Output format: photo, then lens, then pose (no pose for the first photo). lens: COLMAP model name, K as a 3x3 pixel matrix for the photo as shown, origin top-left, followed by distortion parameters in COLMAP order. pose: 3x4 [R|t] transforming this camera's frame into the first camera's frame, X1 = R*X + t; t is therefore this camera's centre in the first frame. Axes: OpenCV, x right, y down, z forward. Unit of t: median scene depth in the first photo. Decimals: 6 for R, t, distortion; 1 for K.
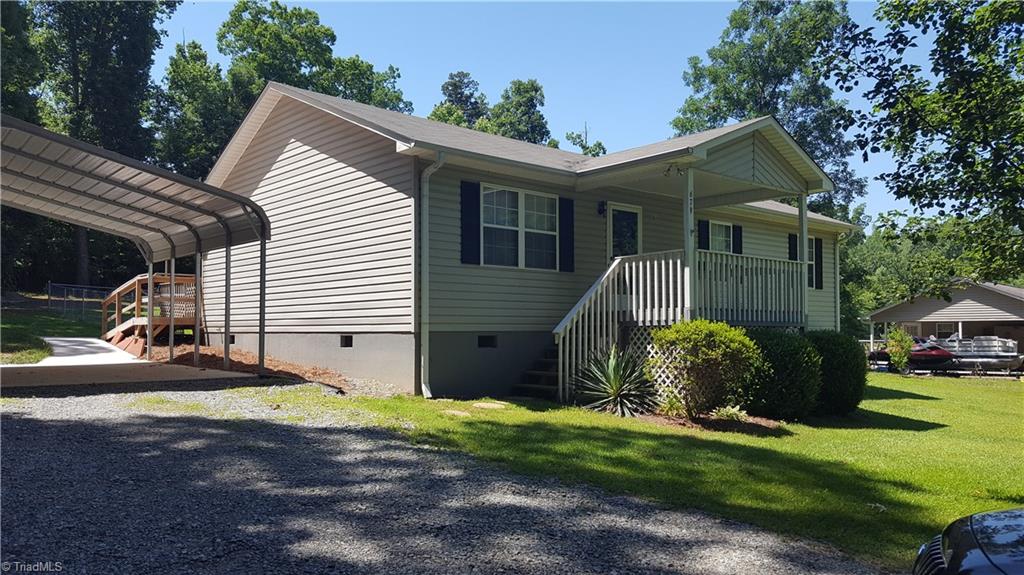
lens RADIAL K [[776.1, 0, 512.0], [0, 776.1, 287.5], [0, 0, 1]] dist [0.000224, -0.000797]
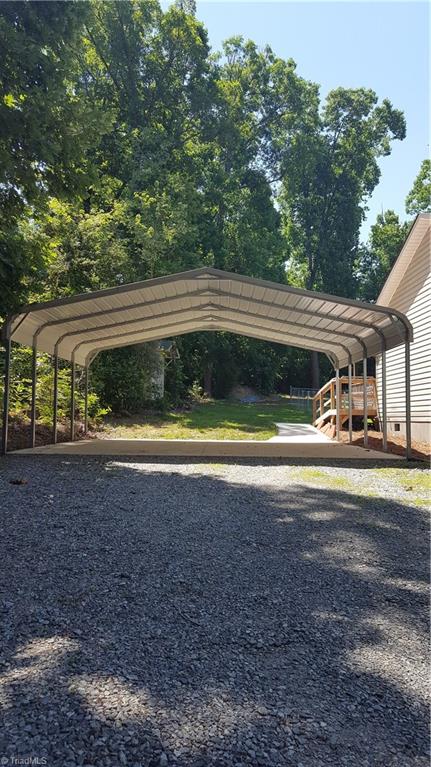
lens RADIAL K [[558.8, 0, 214.5], [0, 558.8, 371.7], [0, 0, 1]] dist [0.200099, -0.458479]
pose [[0.754728, -0.044482, -0.654528, 0.015686], [0.023223, 0.998885, -0.041106, 0.008266], [0.655627, 0.015824, 0.754919, 0.116257]]
